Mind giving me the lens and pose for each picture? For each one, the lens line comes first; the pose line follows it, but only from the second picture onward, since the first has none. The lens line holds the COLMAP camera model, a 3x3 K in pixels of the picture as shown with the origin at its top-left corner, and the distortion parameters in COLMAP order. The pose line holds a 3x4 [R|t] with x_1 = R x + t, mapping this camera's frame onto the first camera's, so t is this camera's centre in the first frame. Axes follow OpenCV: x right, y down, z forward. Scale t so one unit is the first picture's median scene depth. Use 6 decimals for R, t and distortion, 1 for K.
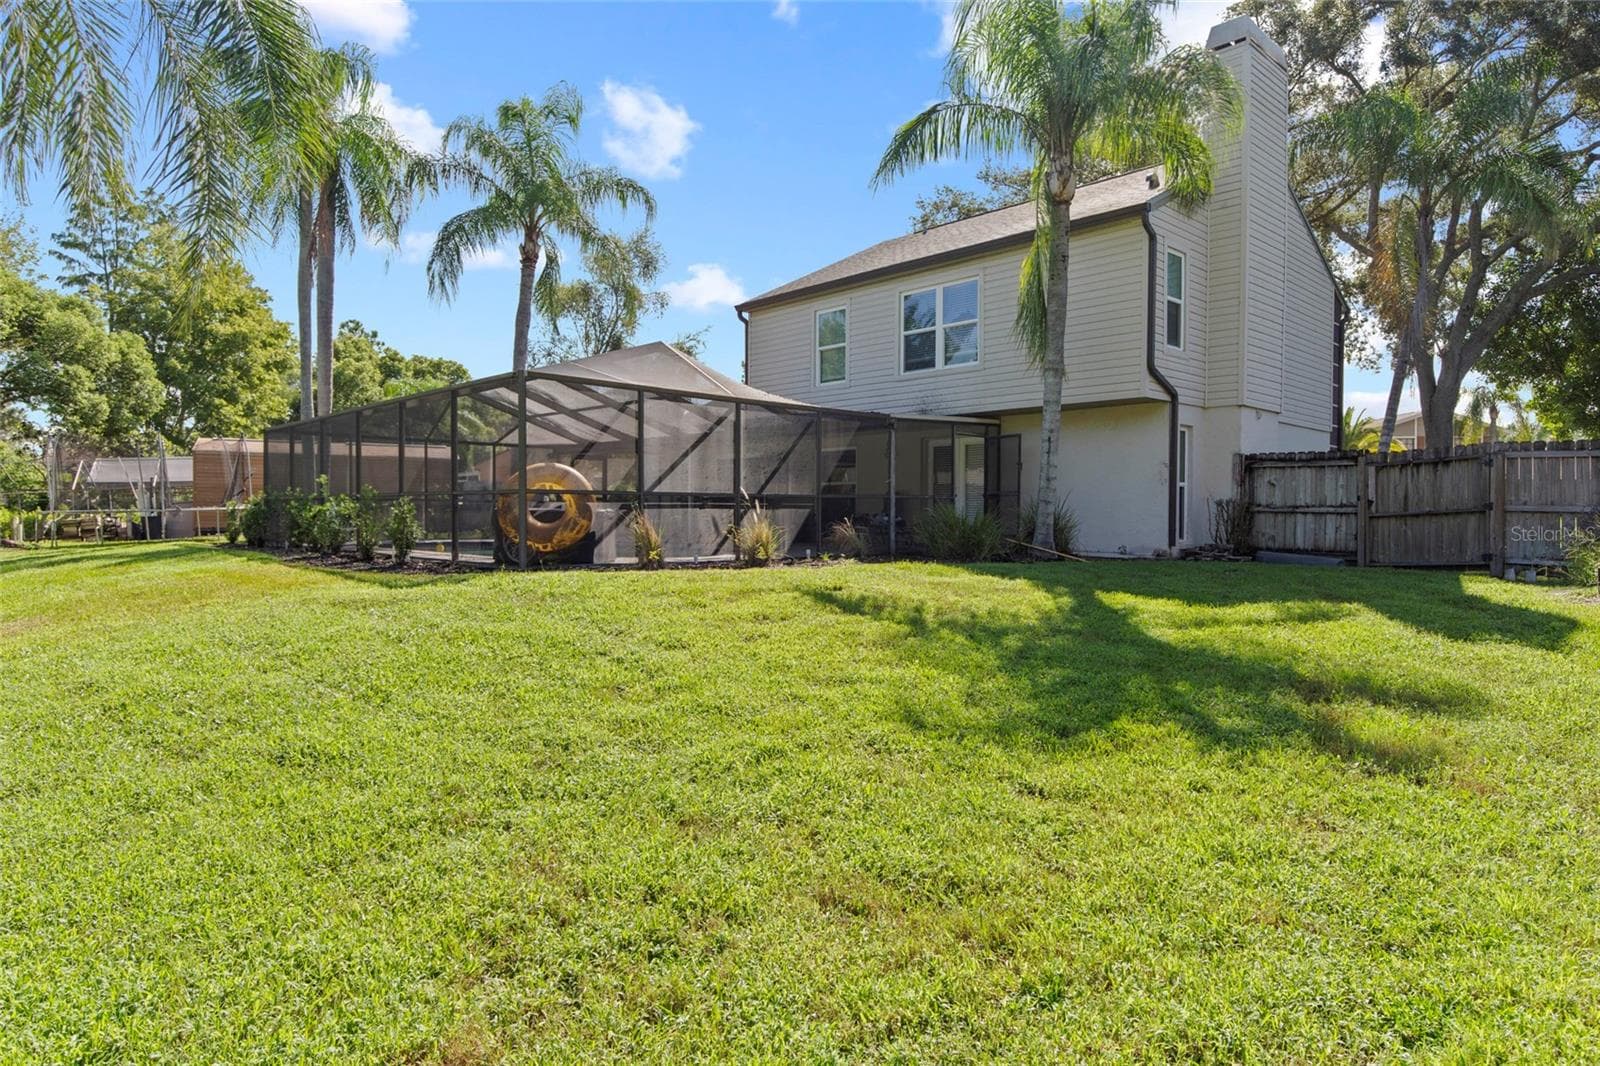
lens RADIAL K [[945.0, 0, 802.0], [0, 945.0, 530.1], [0, 0, 1]] dist [-0.008603, 0.001473]
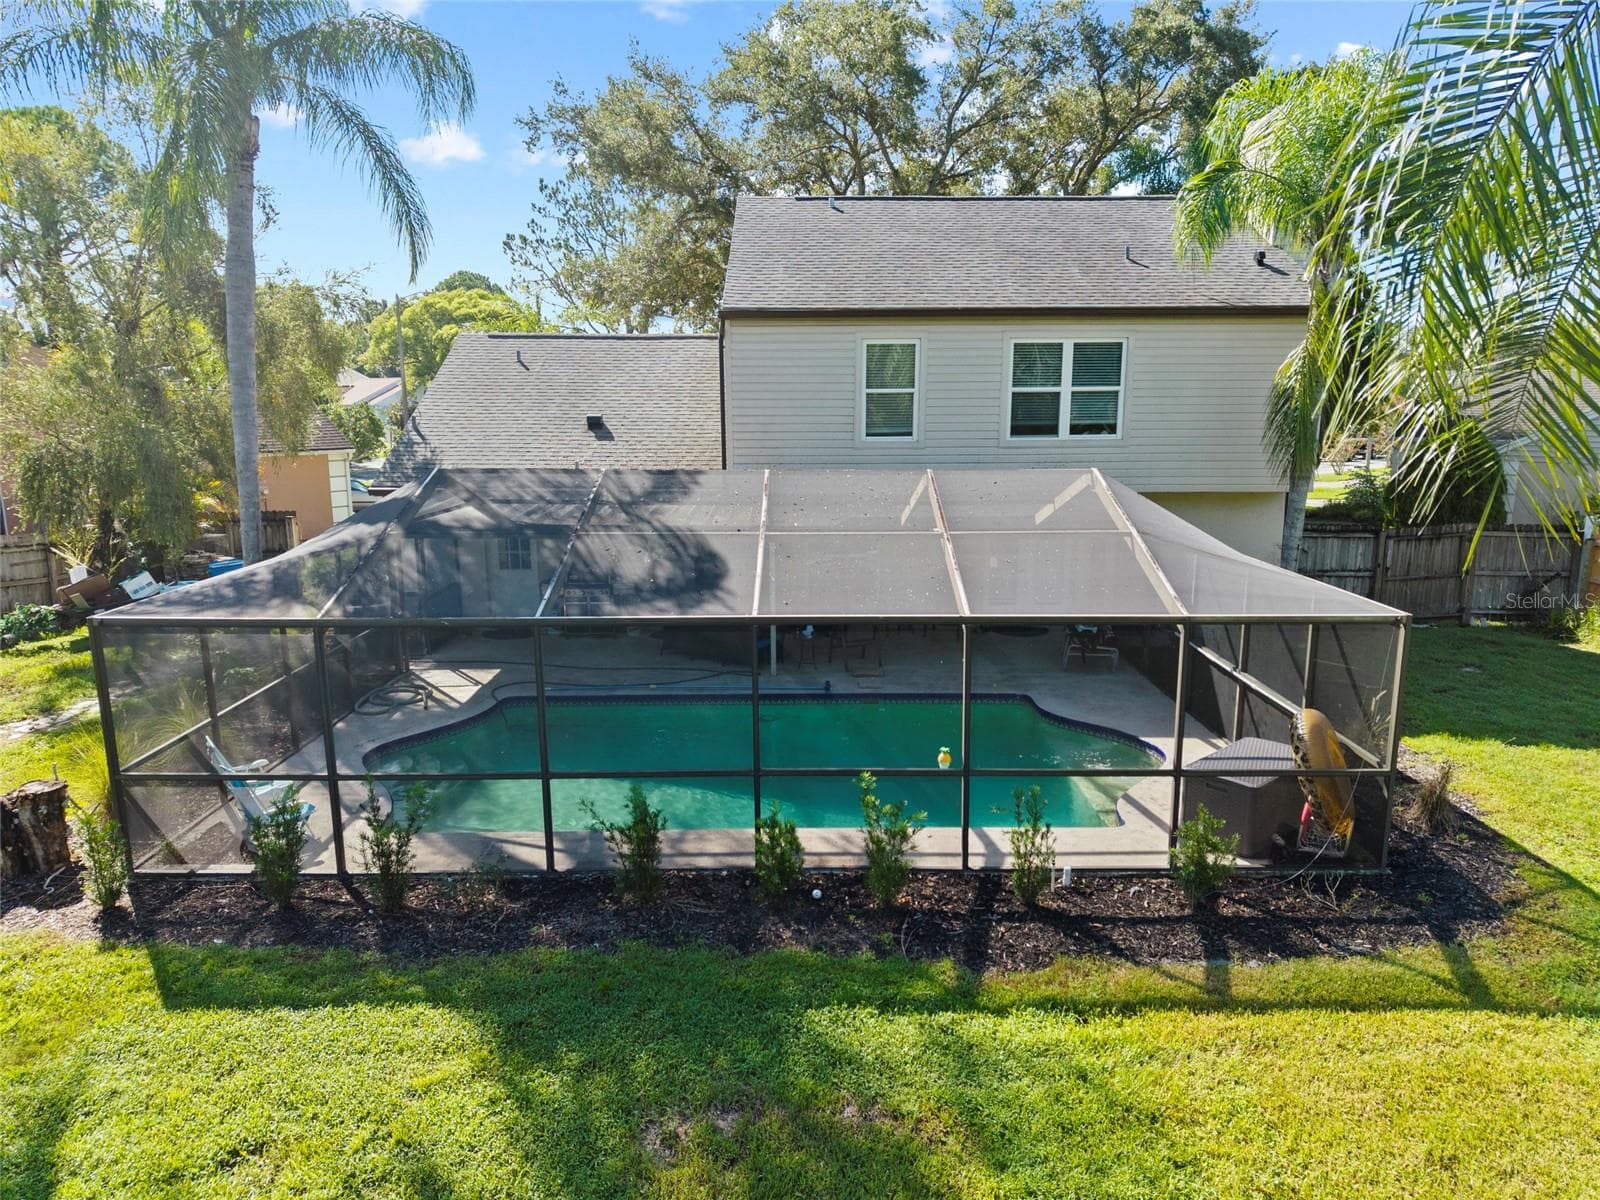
lens RADIAL K [[1094.7, 0, 794.6], [0, 1094.7, 601.2], [0, 0, 1]] dist [0.010080, -0.015796]
pose [[0.683458, -0.145679, 0.715306, -0.853597], [0.012959, 0.982152, 0.187643, -0.240719], [-0.729874, -0.118977, 0.673148, 0.546126]]
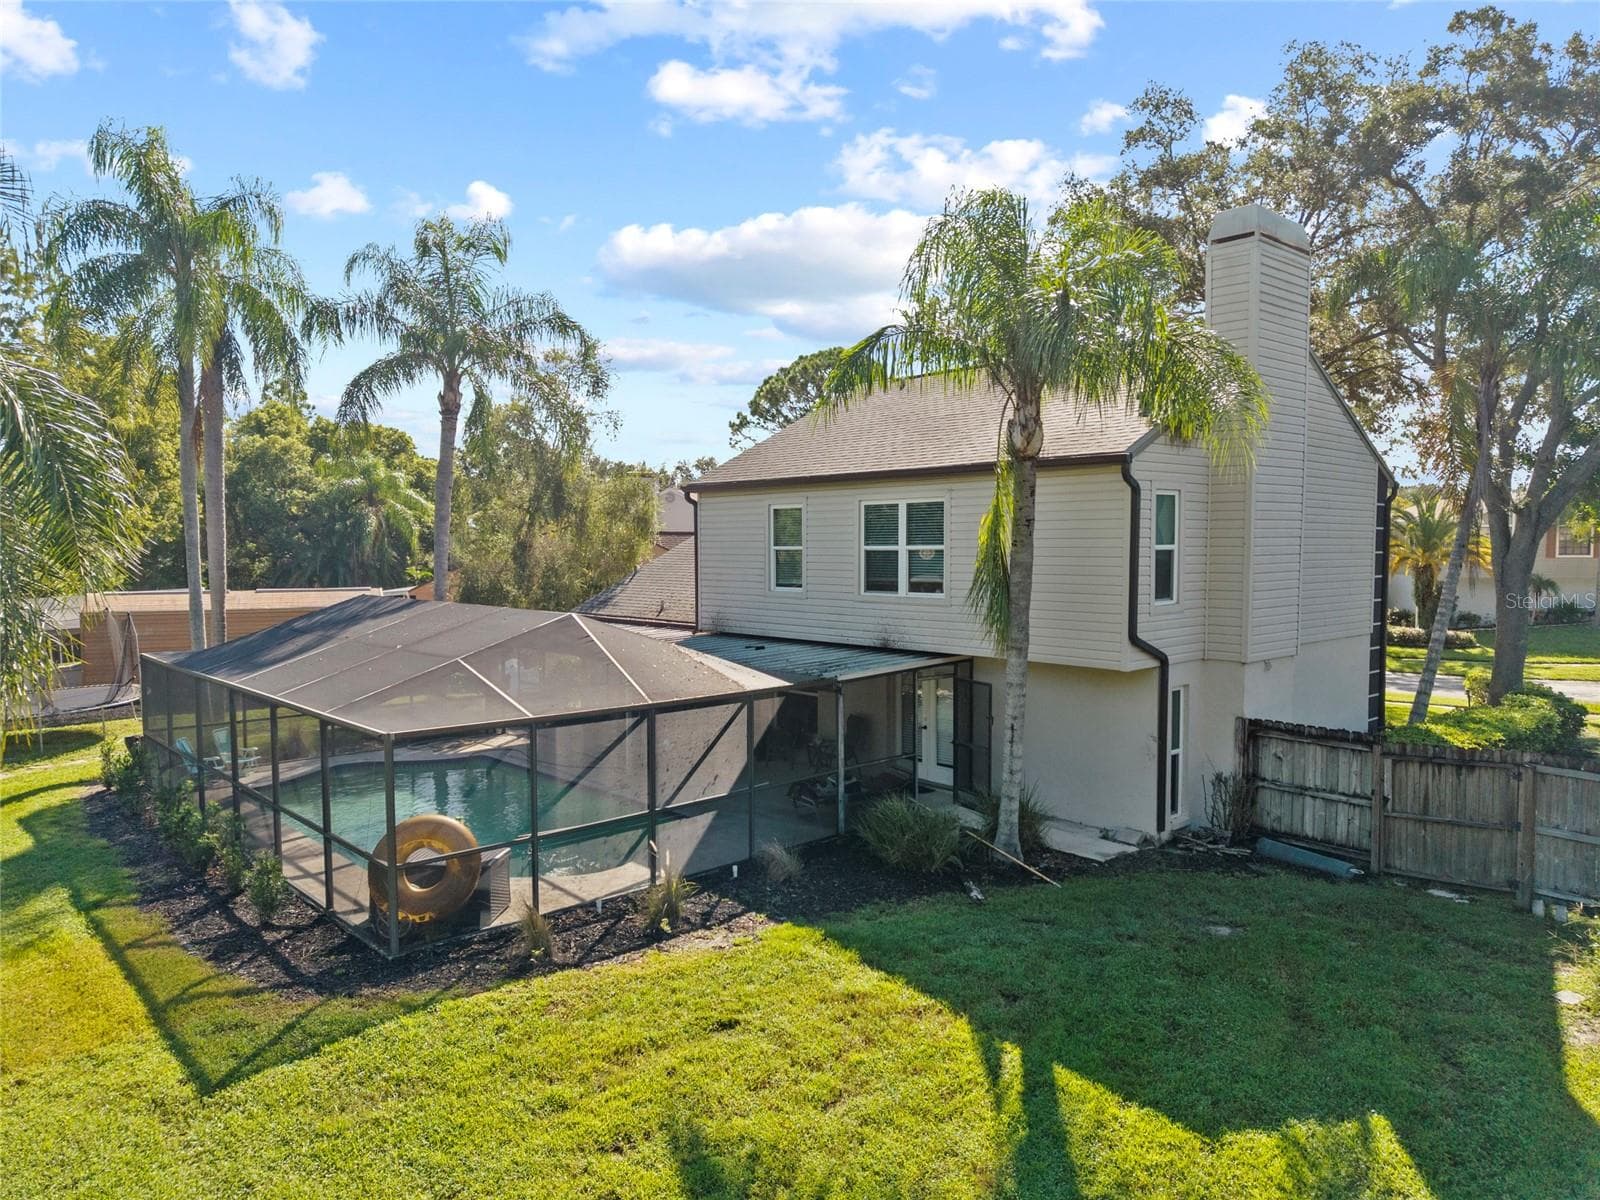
lens RADIAL K [[1094.7, 0, 797.6], [0, 1094.7, 587.4], [0, 0, 1]] dist [0.010080, -0.015796]
pose [[0.999713, -0.007112, -0.022881, 0.079612], [0.007954, 0.999287, 0.036913, -0.241828], [0.022603, -0.037085, 0.999056, -0.010367]]
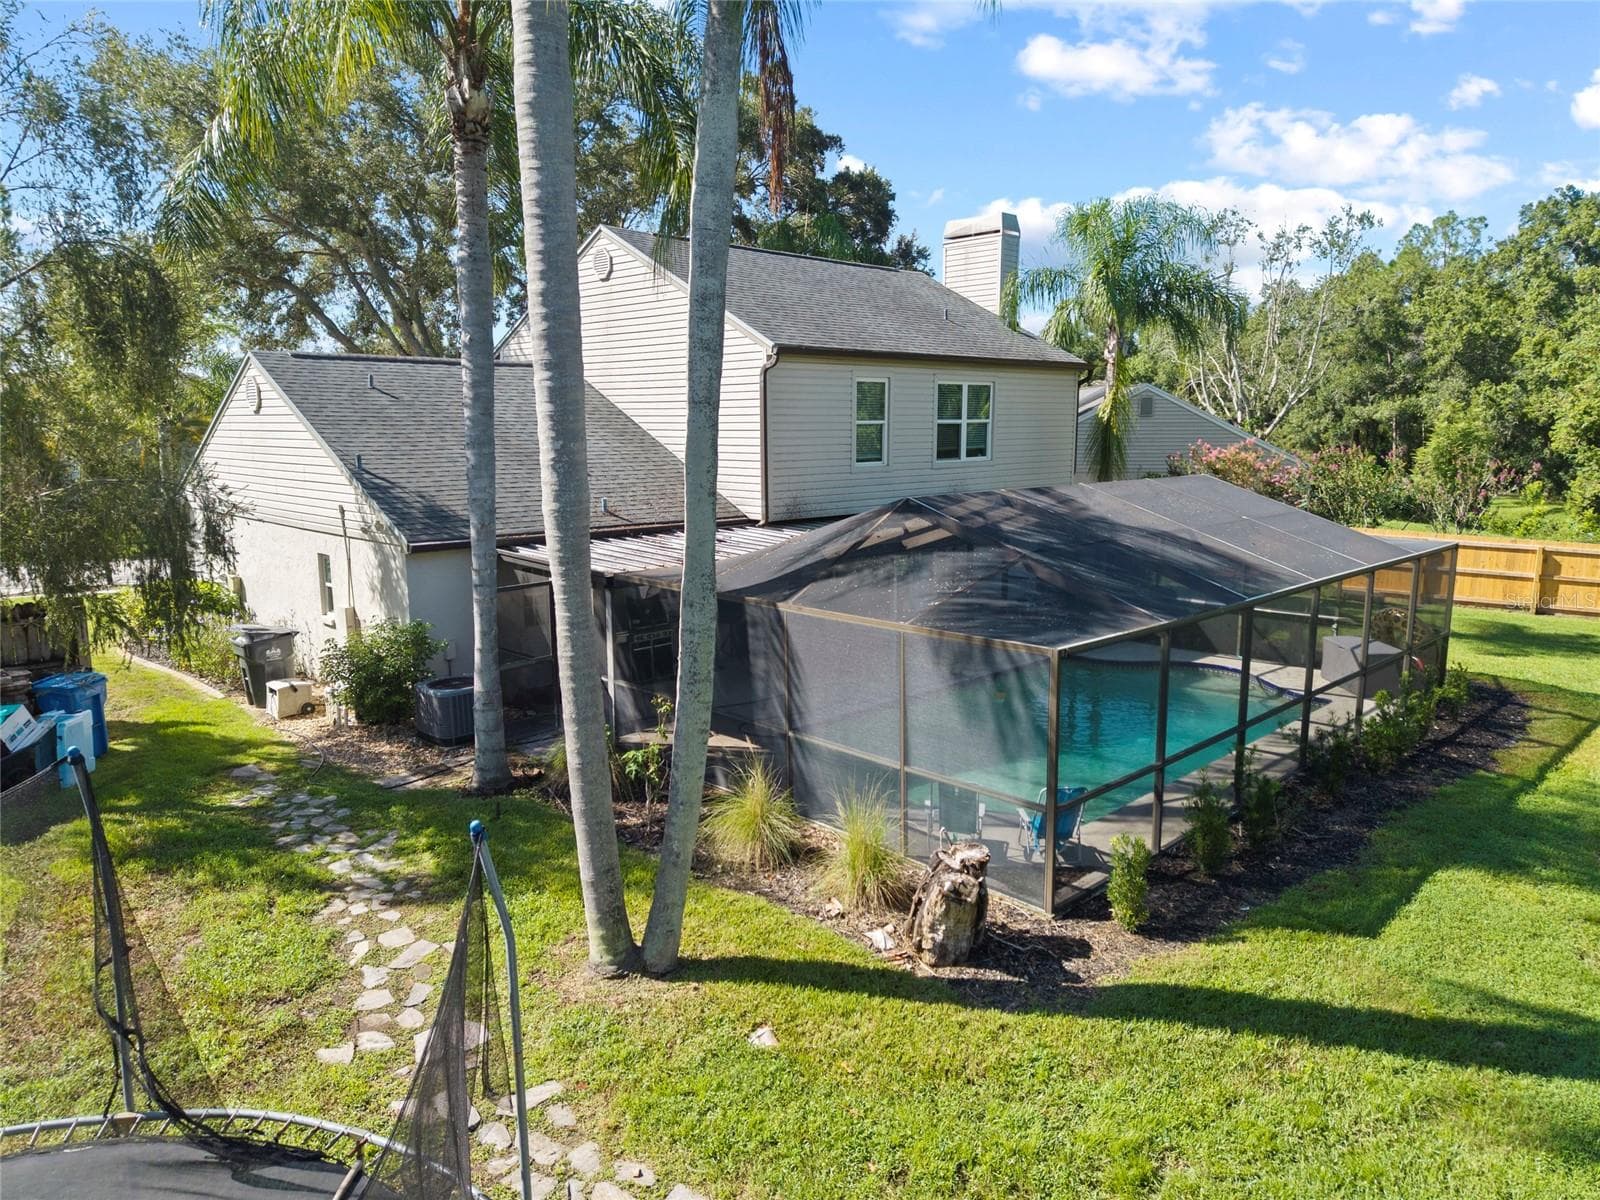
lens RADIAL K [[1094.7, 0, 811.2], [0, 1094.7, 613.3], [0, 0, 1]] dist [0.010080, -0.015796]
pose [[-0.035962, -0.176419, 0.983658, -1.249429], [0.011517, 0.984156, 0.176929, -0.248440], [-0.999287, 0.017692, -0.033360, 1.365266]]
